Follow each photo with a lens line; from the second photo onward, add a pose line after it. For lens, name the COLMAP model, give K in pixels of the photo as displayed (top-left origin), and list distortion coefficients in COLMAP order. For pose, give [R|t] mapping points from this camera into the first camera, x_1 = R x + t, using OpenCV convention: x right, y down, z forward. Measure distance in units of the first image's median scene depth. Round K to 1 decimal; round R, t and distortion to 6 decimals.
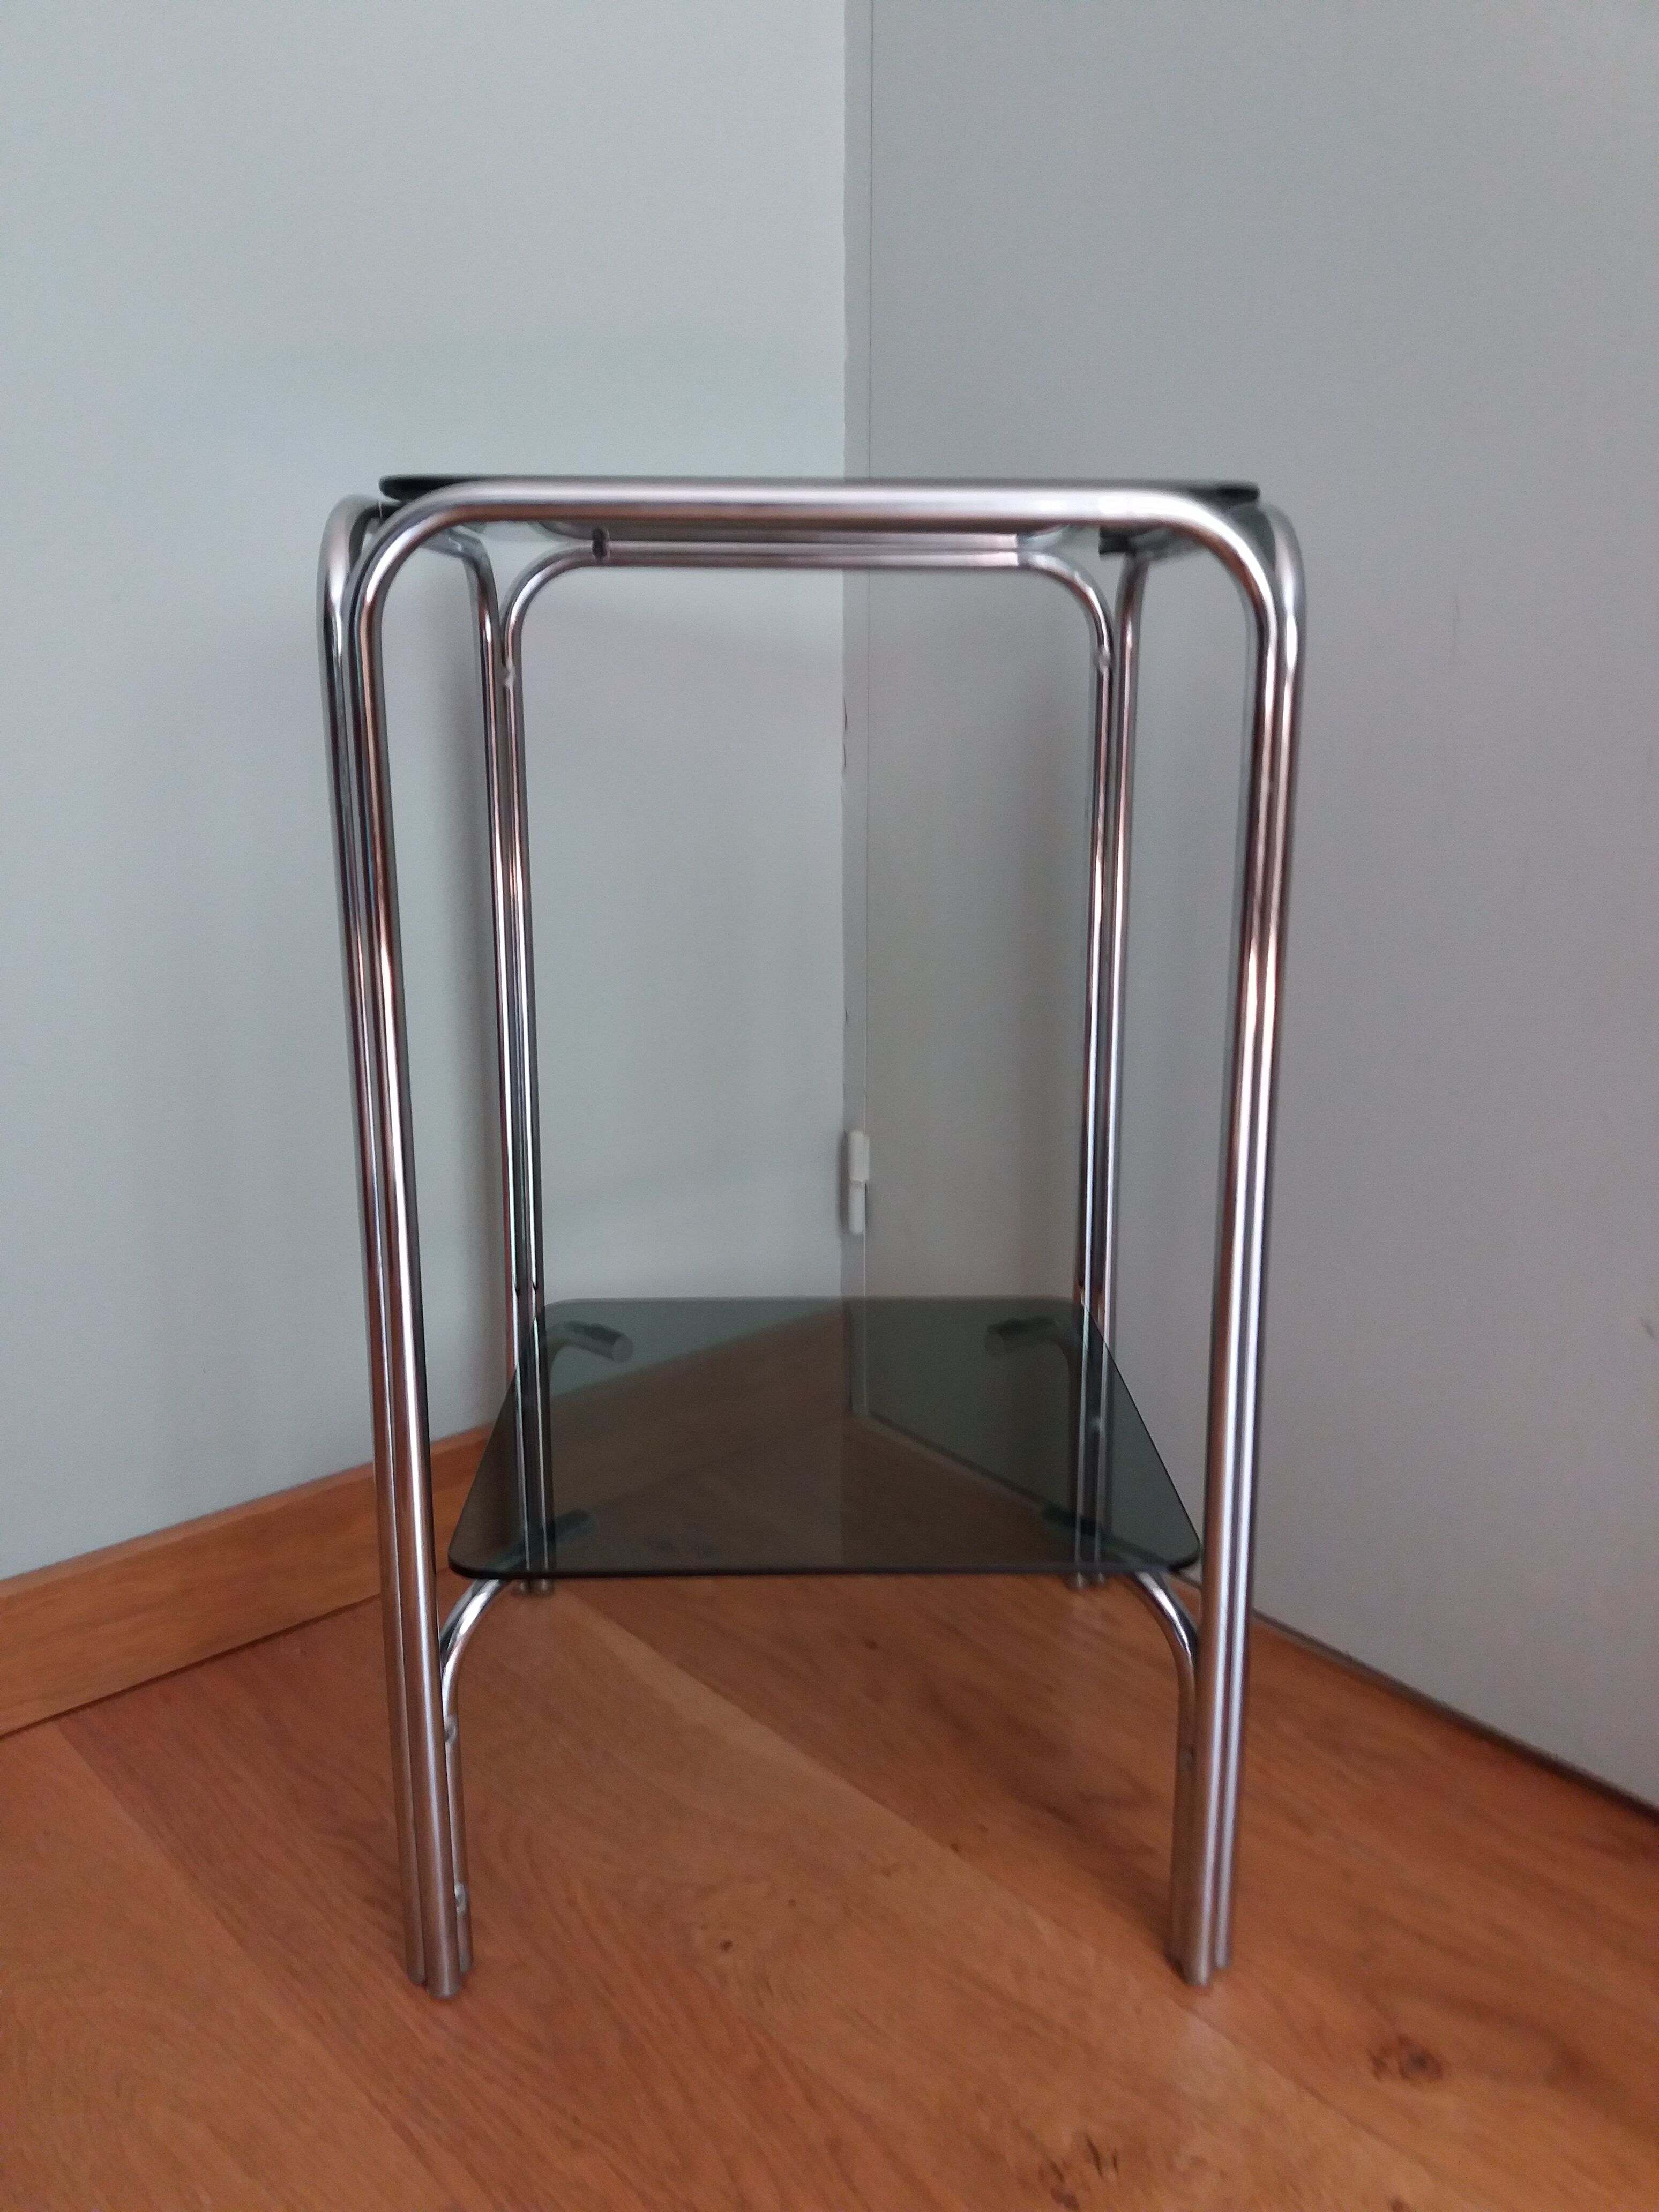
lens RADIAL K [[1838.9, 0, 829.5], [0, 1838.9, 1106.0], [0, 0, 1]] dist [-0.003619, -0.002548]
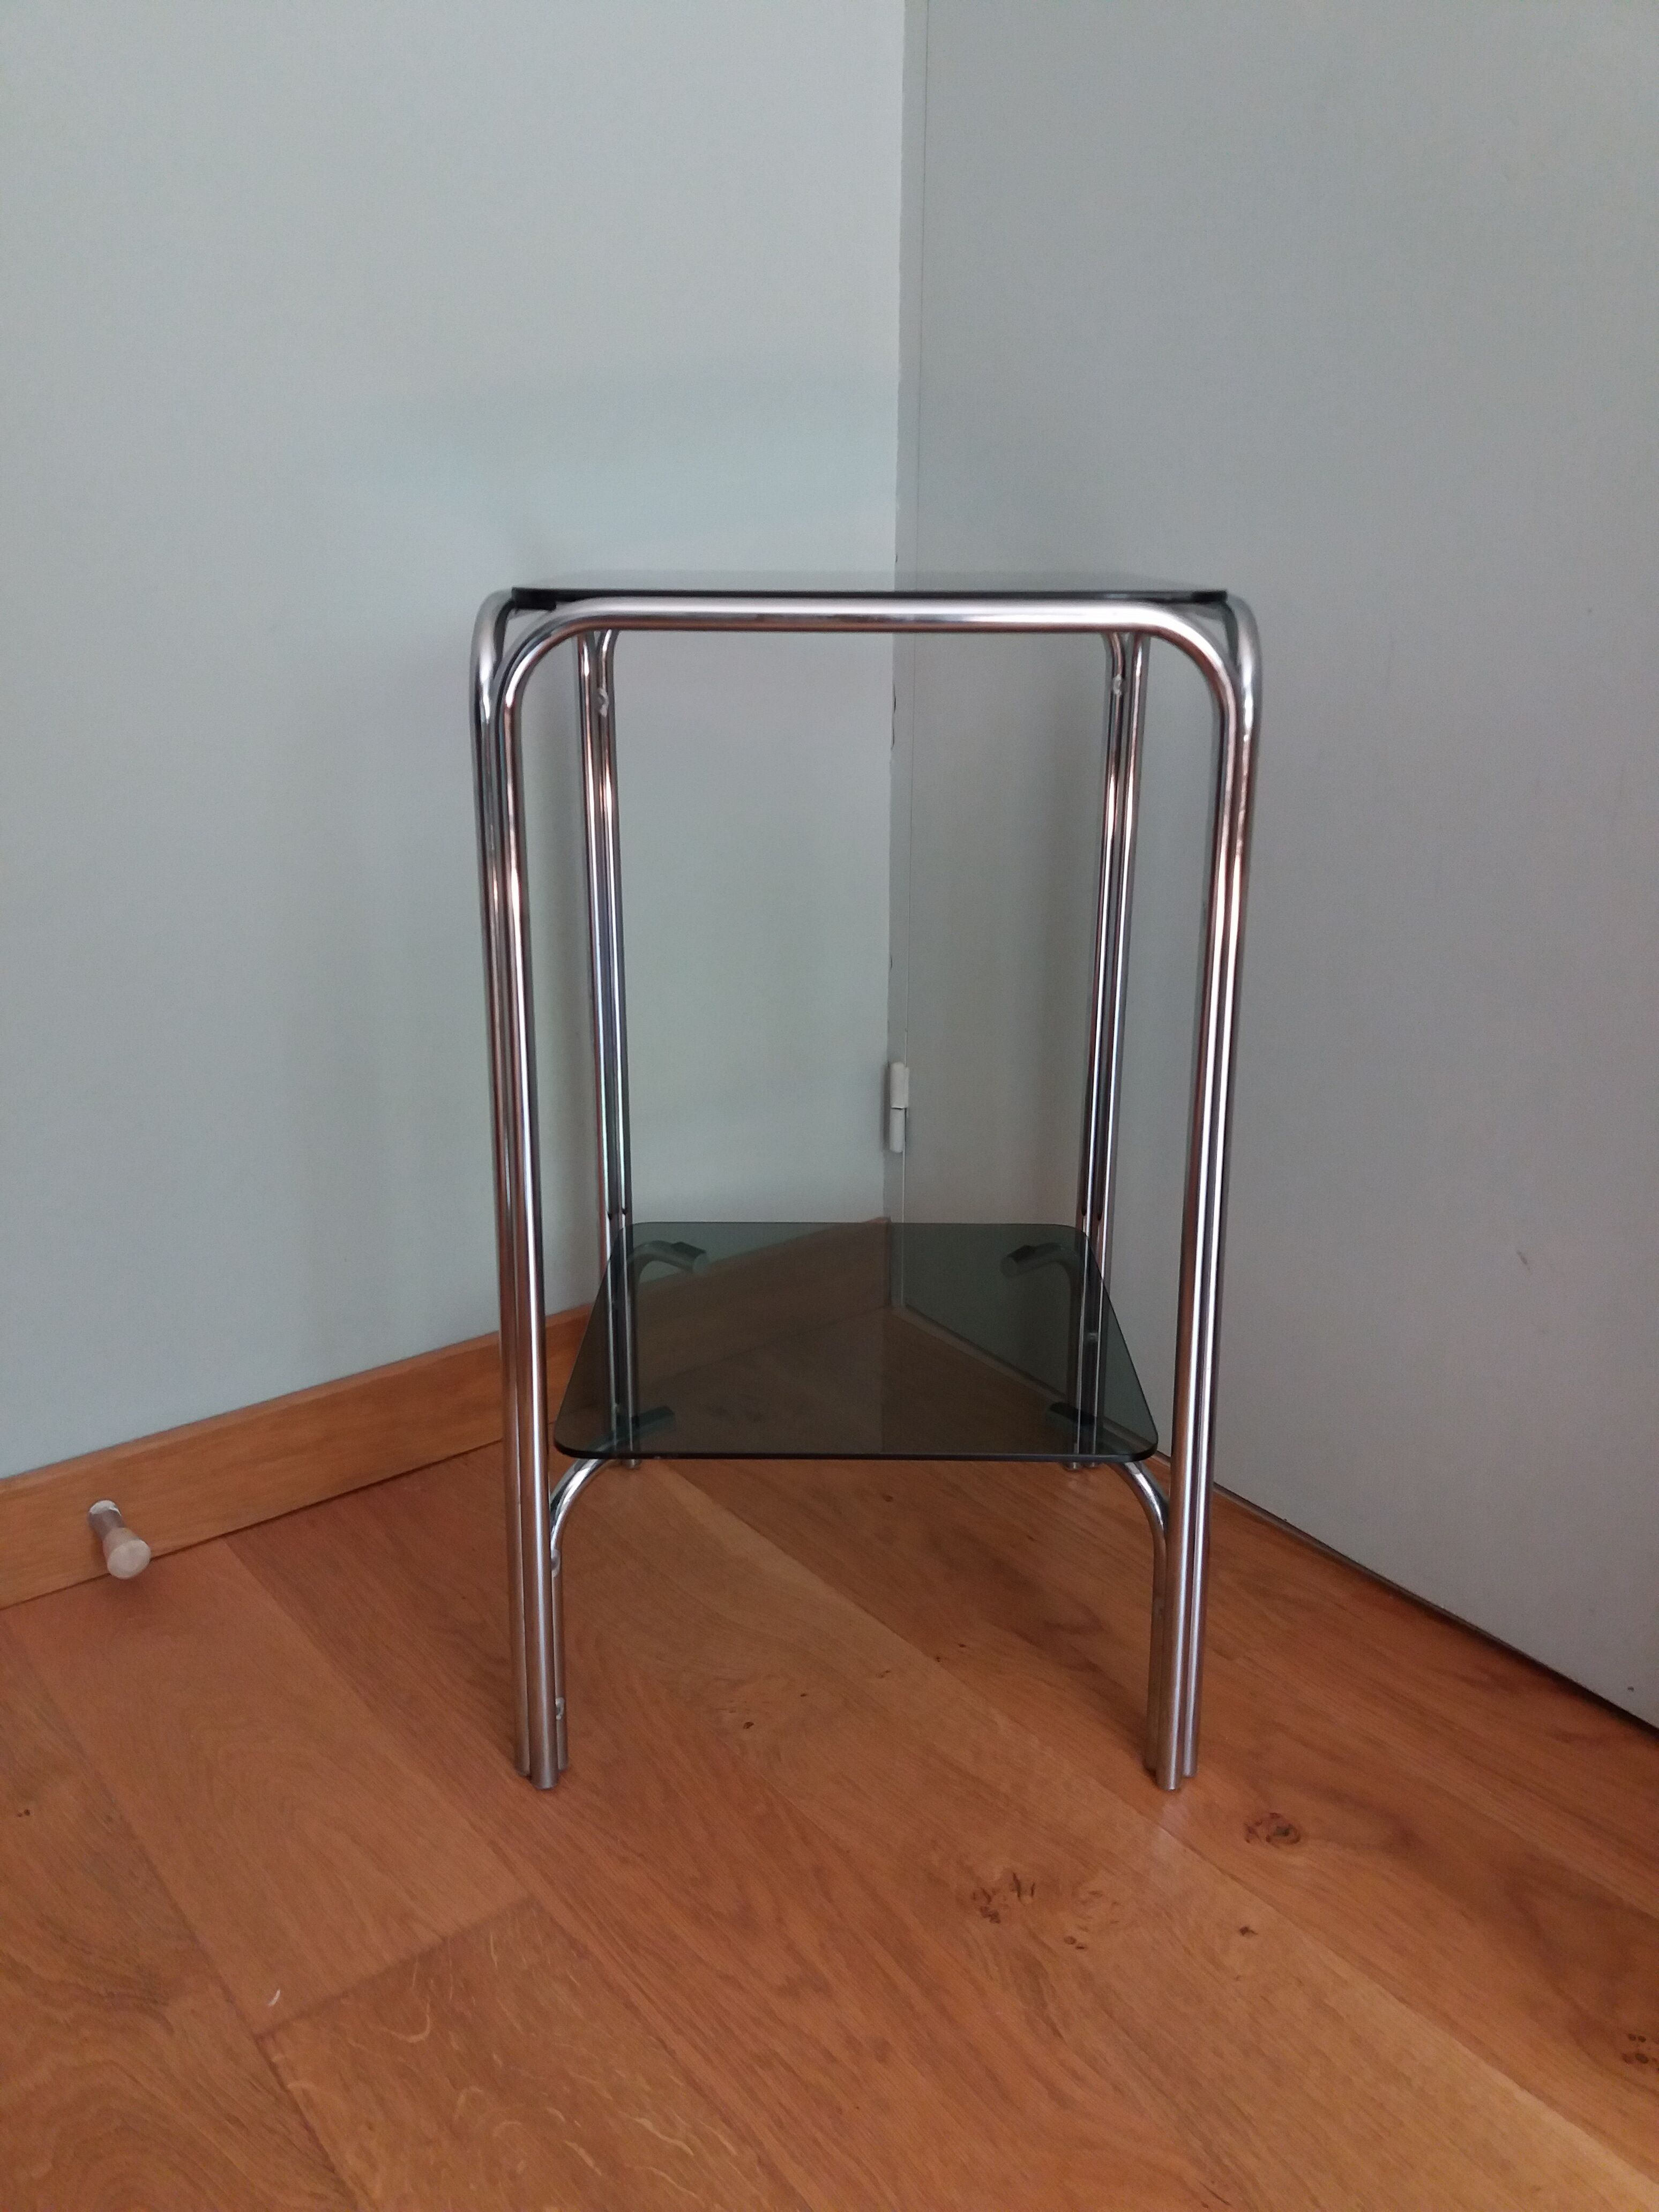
lens RADIAL K [[1812.6, 0, 846.0], [0, 1812.6, 1113.3], [0, 0, 1]] dist [0.106285, -0.265771]
pose [[0.998339, 0.021347, -0.053520, 0.070735], [-0.017456, 0.997242, 0.072133, -0.058846], [0.054912, -0.071079, 0.995958, -0.230608]]
